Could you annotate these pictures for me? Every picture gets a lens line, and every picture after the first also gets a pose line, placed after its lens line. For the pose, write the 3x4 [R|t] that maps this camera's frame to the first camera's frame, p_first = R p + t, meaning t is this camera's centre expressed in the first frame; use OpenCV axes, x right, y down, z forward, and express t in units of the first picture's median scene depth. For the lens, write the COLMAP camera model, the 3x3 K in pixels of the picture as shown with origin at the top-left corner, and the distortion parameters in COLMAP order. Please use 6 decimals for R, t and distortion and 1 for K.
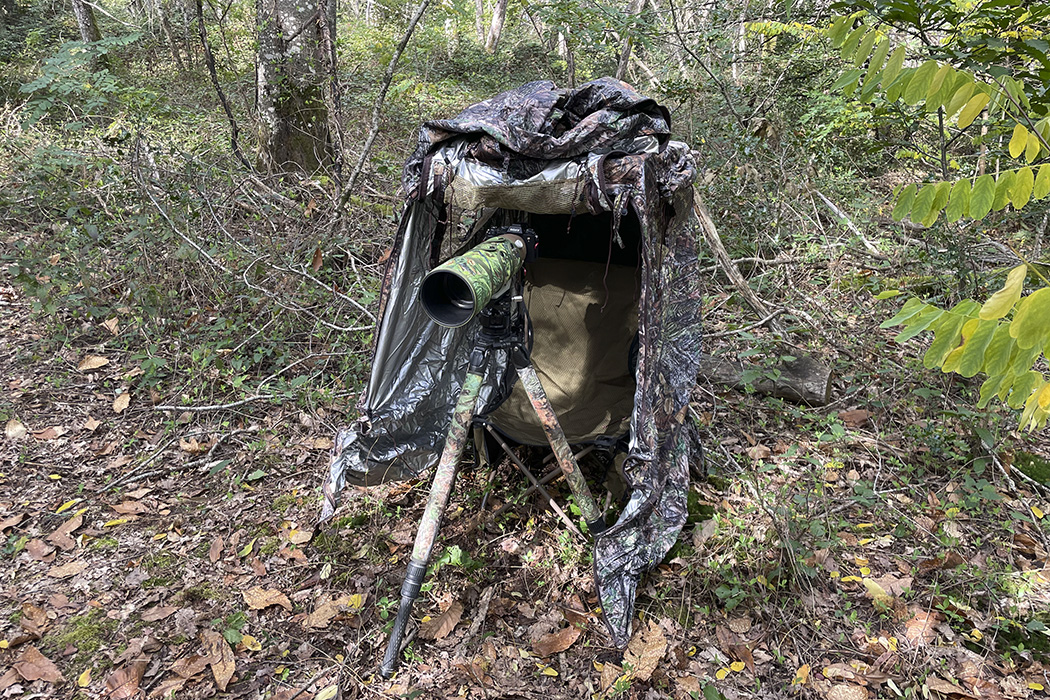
lens RADIAL K [[773.8, 0, 524.0], [0, 773.8, 350.2], [0, 0, 1]] dist [-0.052583, -0.004061]
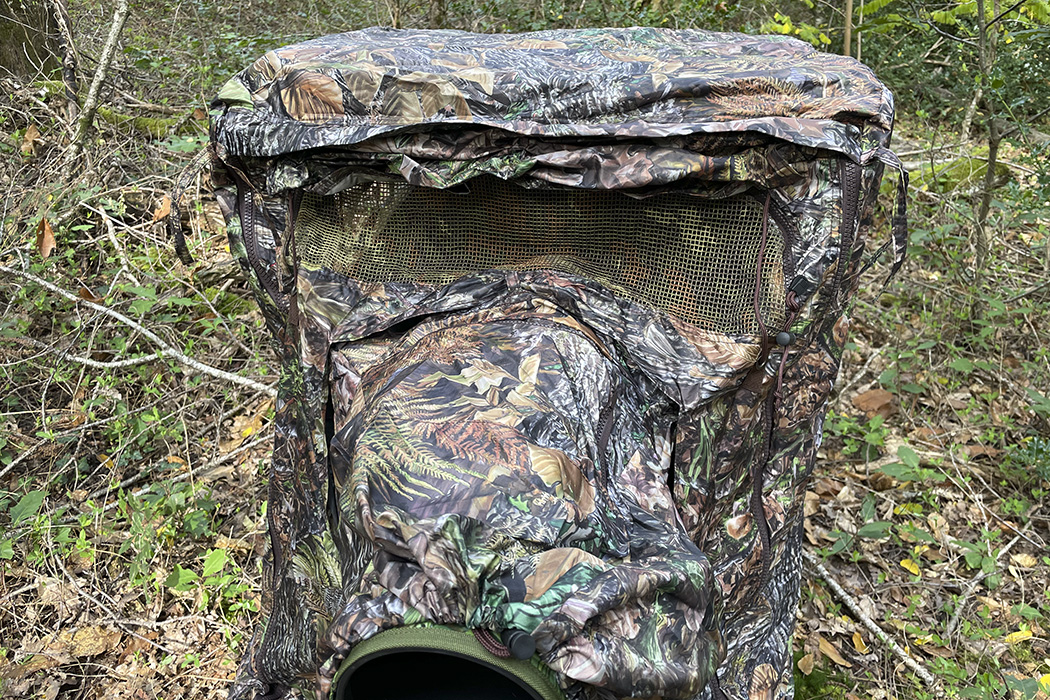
lens RADIAL K [[773.8, 0, 527.1], [0, 773.8, 349.4], [0, 0, 1]] dist [-0.052583, -0.004061]
pose [[0.965190, -0.091820, 0.244902, -0.048058], [0.057138, 0.987758, 0.145150, -0.079469], [-0.255231, -0.126104, 0.958621, 0.273607]]
